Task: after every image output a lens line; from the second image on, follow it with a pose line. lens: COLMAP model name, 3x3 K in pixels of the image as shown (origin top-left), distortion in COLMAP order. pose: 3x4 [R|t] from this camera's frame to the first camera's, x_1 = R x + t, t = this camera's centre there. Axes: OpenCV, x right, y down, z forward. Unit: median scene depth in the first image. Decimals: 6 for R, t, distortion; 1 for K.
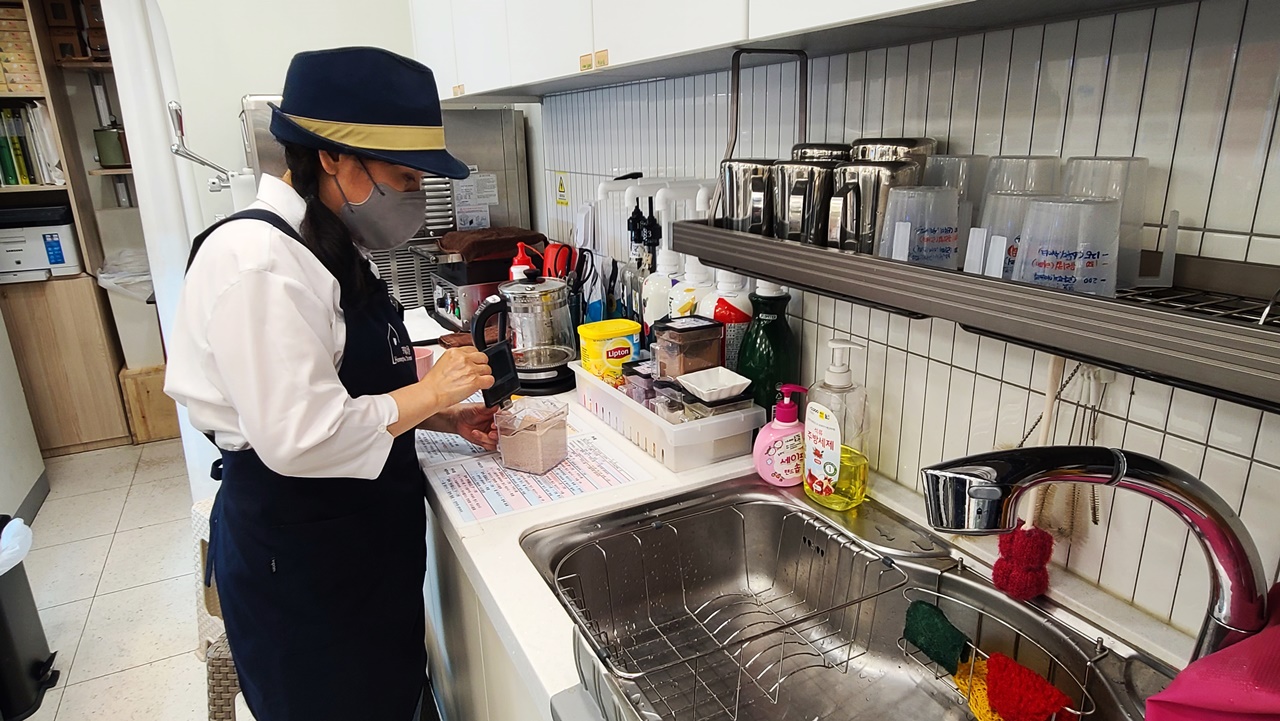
lens RADIAL K [[743.1, 0, 631.9], [0, 743.1, 359.5], [0, 0, 1]] dist [0.000164, 0.000658]
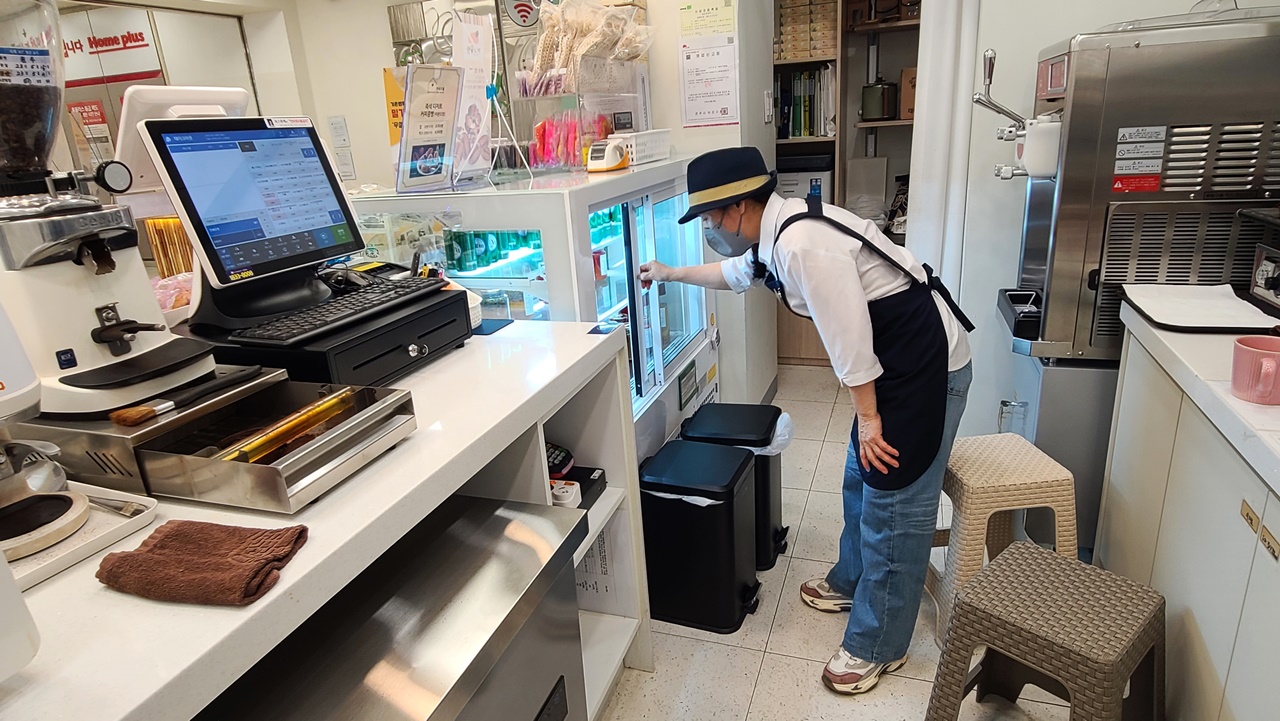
lens RADIAL K [[743.1, 0, 639.8], [0, 743.1, 358.3], [0, 0, 1]] dist [0.000164, 0.000658]
pose [[0.688185, 0.204047, -0.696252, -0.152855], [-0.164302, 0.978537, 0.124378, 0.013948], [0.706687, 0.028800, 0.706940, -0.031871]]
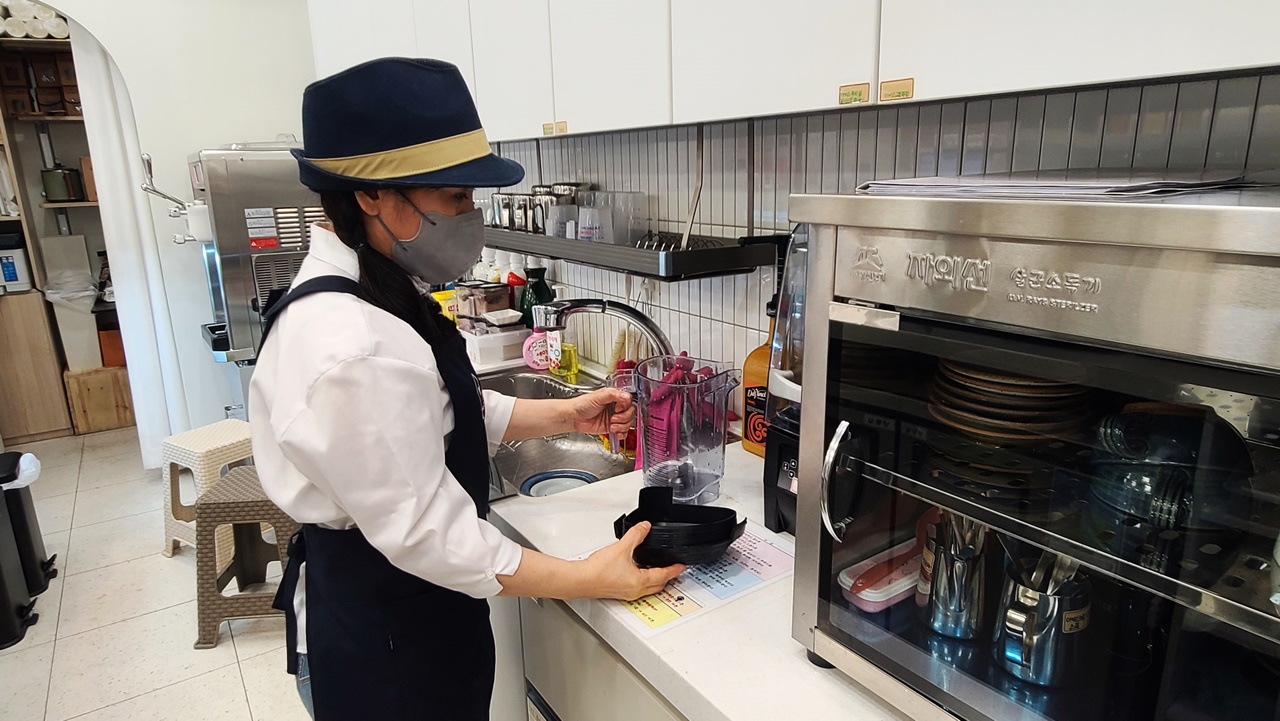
lens RADIAL K [[743.1, 0, 633.5], [0, 743.1, 359.7], [0, 0, 1]] dist [0.000164, 0.000658]
pose [[0.992584, -0.029336, 0.117968, 0.121643], [0.034424, 0.998552, -0.041330, 0.129323], [-0.116585, 0.045084, 0.992157, -0.476254]]
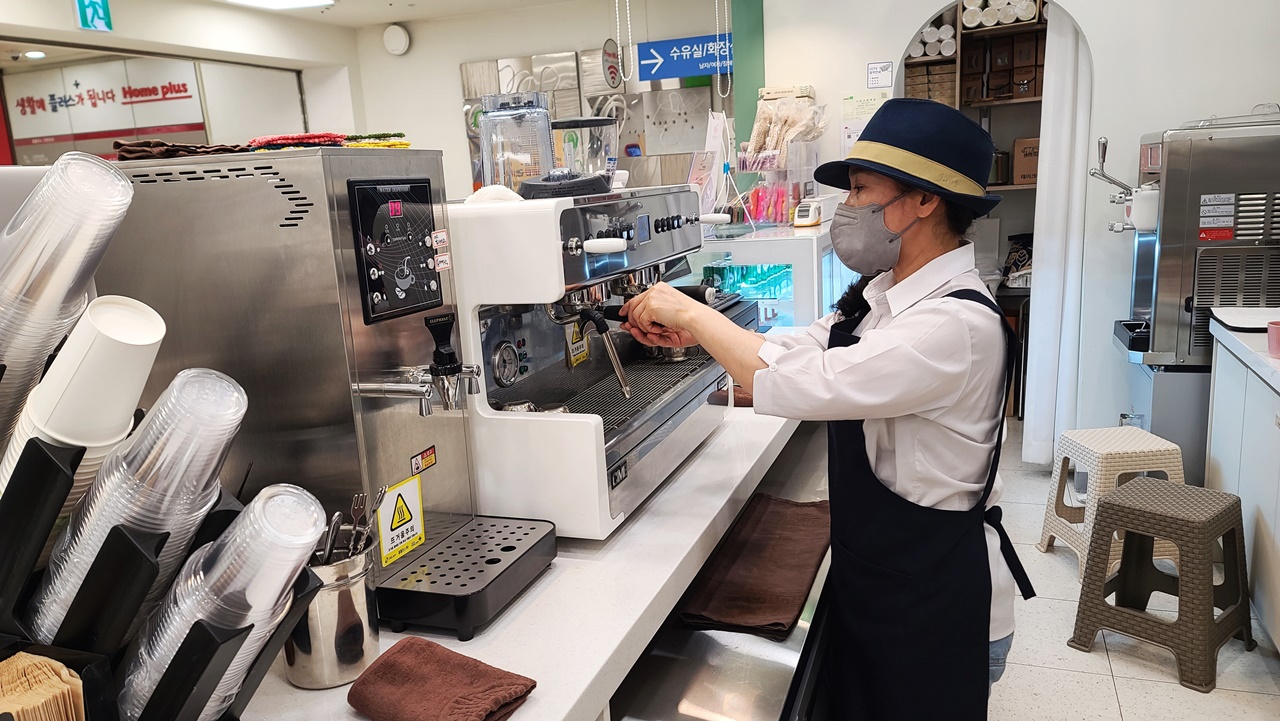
lens RADIAL K [[936.6, 0, 638.6], [0, 936.6, 374.5], [0, 0, 1]] dist [0.075686, -0.057944]
pose [[0.683112, 0.137483, -0.717256, 0.106397], [-0.172166, 0.984756, 0.024786, 0.175233], [0.709730, 0.106555, 0.696369, -0.739664]]
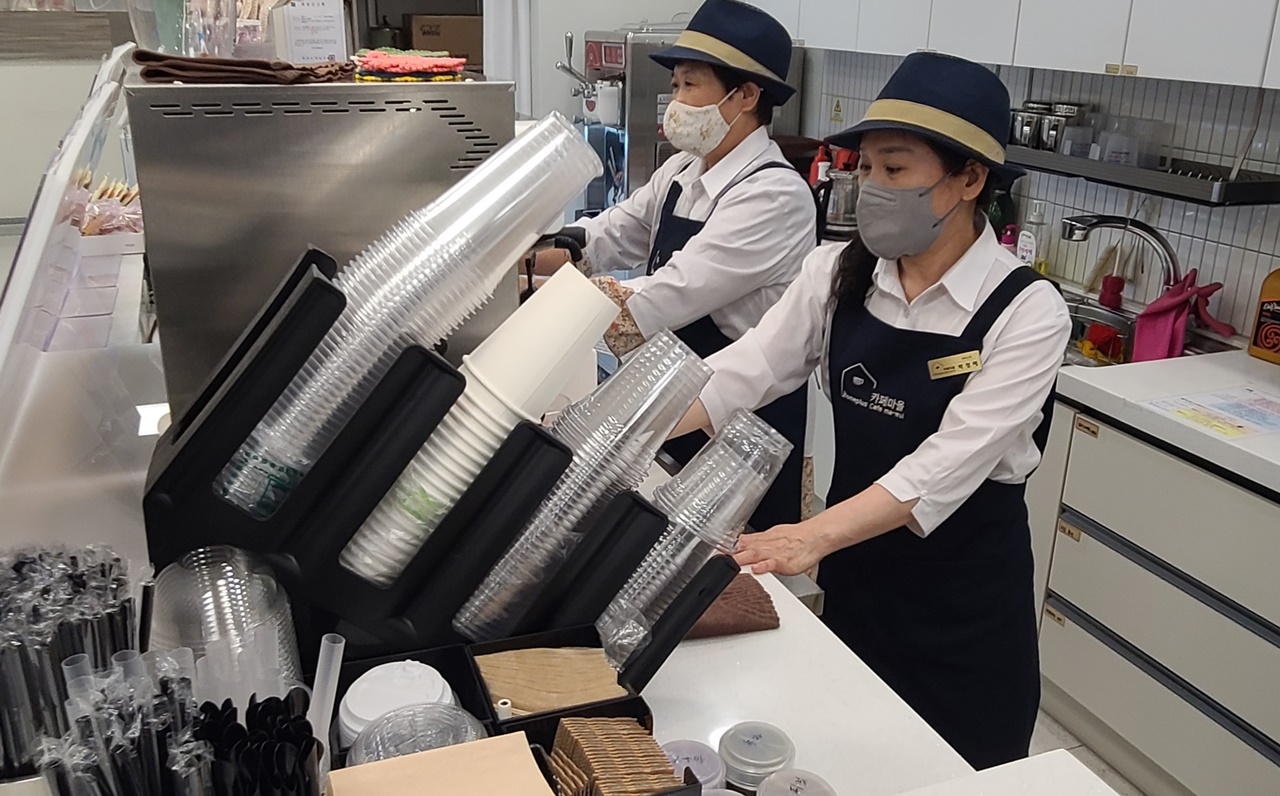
lens RADIAL K [[1110.4, 0, 639.9], [0, 1110.4, 402.5], [0, 0, 1]] dist [-0.008225, 0.022101]
pose [[0.995082, 0.070351, -0.069739, -0.279772], [-0.066801, 0.996411, 0.051989, 0.222508], [0.073146, -0.047075, 0.996210, -1.070096]]
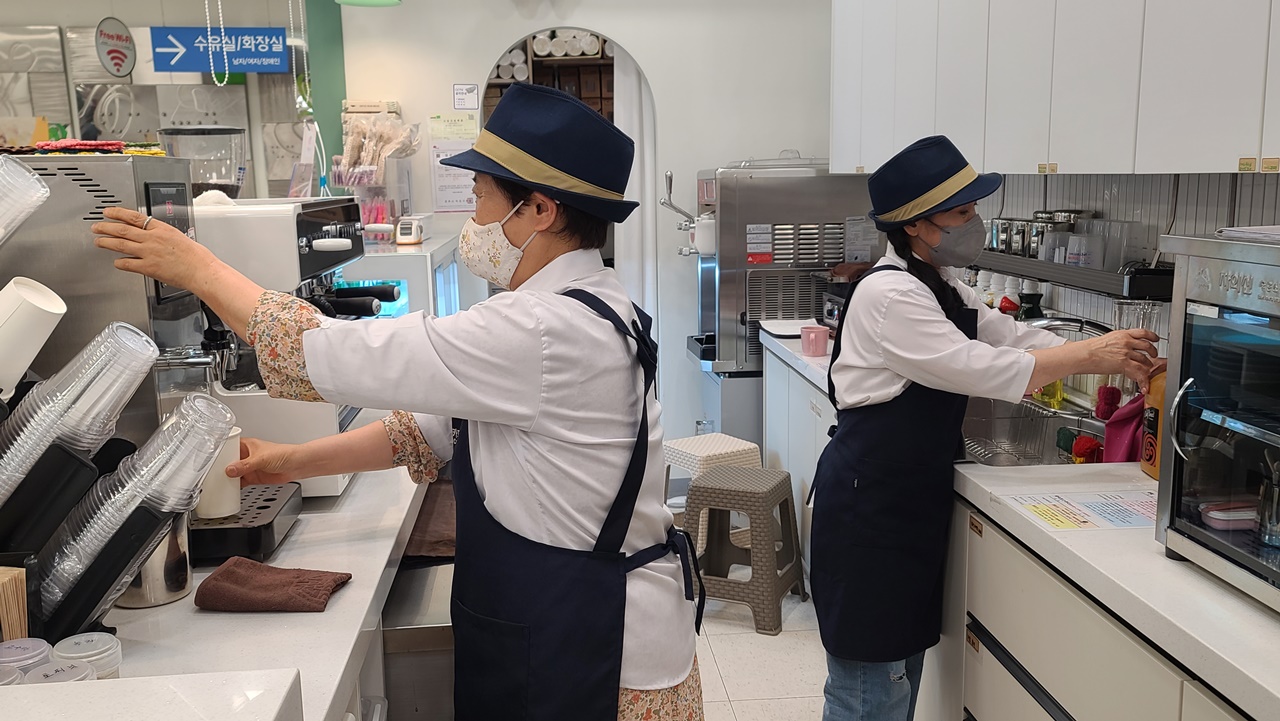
lens RADIAL K [[1128.7, 0, 639.3], [0, 1128.7, 382.8], [0, 0, 1]] dist [0.062883, -0.038927]
pose [[0.927766, 0.075588, -0.365426, 0.194879], [-0.112990, 0.990203, -0.082044, 0.266436], [0.355644, 0.117407, 0.927218, -1.070146]]
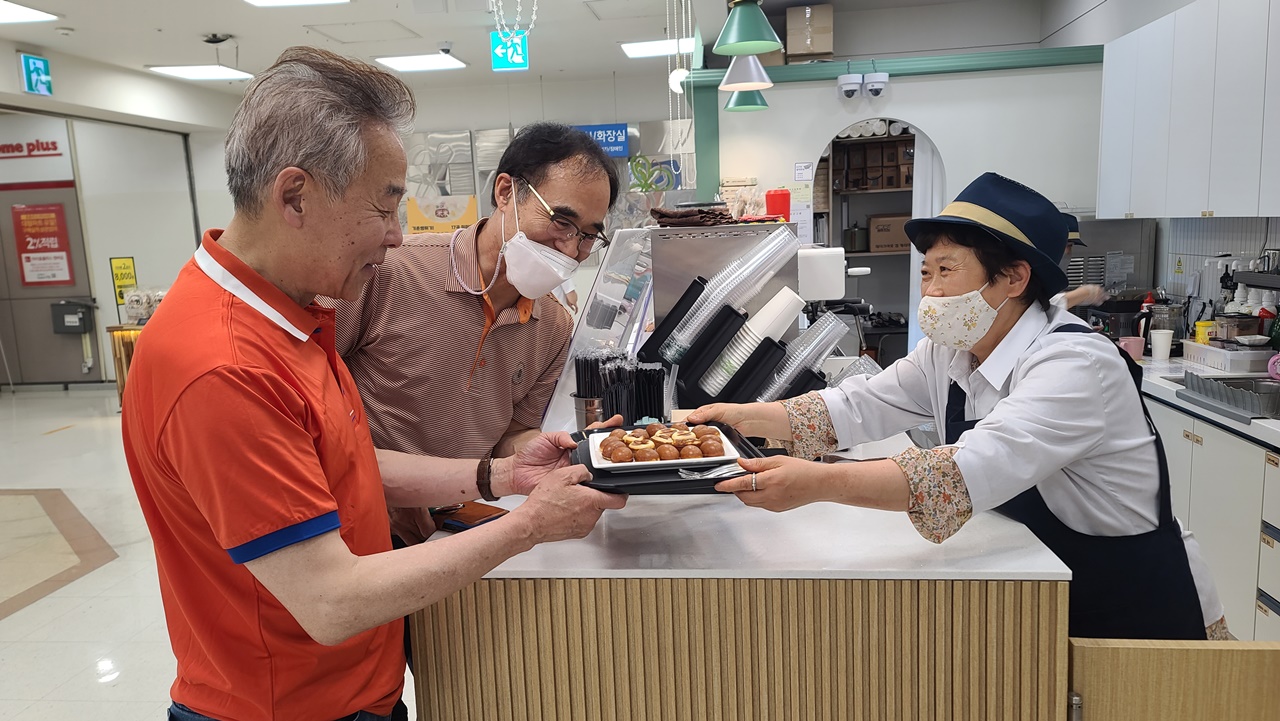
lens RADIAL K [[936.6, 0, 641.4], [0, 936.6, 387.2], [0, 0, 1]] dist [0.075686, -0.057944]
pose [[0.840049, 0.081018, -0.536427, 0.070715], [-0.139568, 0.987779, -0.069379, 0.395638], [0.524250, 0.133149, 0.841090, -1.536319]]
